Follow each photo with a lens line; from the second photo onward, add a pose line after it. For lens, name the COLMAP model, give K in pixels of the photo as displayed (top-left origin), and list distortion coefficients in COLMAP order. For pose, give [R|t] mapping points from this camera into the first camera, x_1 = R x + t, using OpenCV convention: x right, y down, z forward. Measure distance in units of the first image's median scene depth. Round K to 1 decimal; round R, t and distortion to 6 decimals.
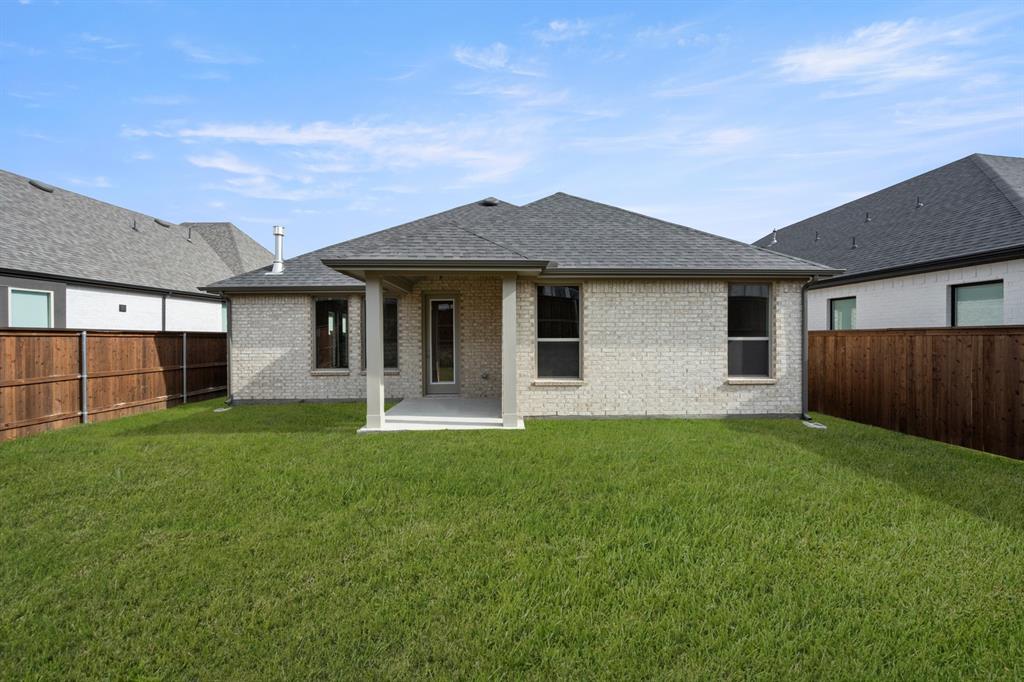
lens RADIAL K [[403.2, 0, 515.3], [0, 403.2, 338.4], [0, 0, 1]] dist [0.001037, 0.000247]
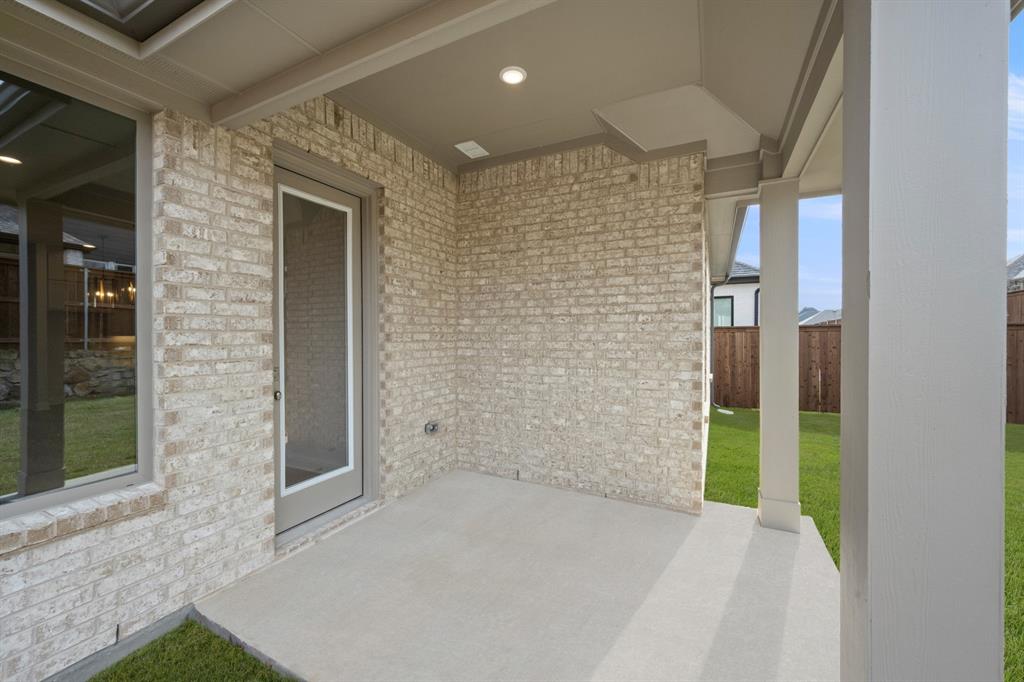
lens RADIAL K [[403.2, 0, 510.5], [0, 403.2, 335.9], [0, 0, 1]] dist [0.001037, 0.000247]
pose [[0.470412, 0.001564, 0.882445, -0.497041], [-0.000479, 0.999999, -0.001517, 0.006905], [-0.882447, 0.000291, 0.470412, 0.968889]]
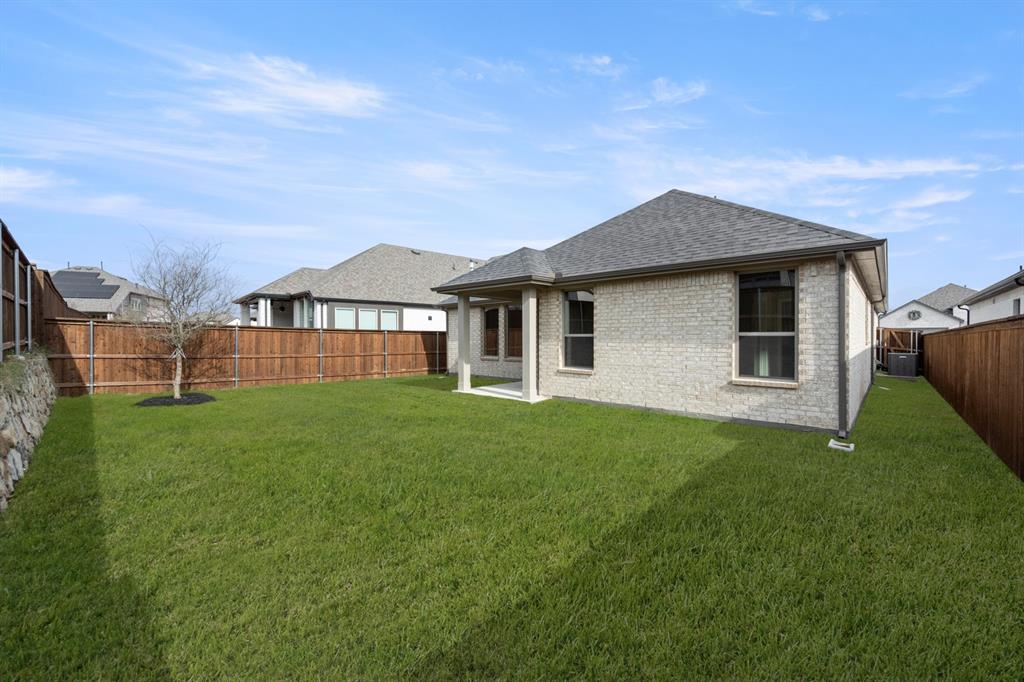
lens RADIAL K [[403.2, 0, 519.5], [0, 403.2, 342.3], [0, 0, 1]] dist [0.001037, 0.000247]
pose [[0.723318, 0.012029, -0.690411, 0.805902], [-0.005789, 0.999919, 0.011357, 0.011708], [0.690491, -0.004218, 0.723329, 0.015239]]
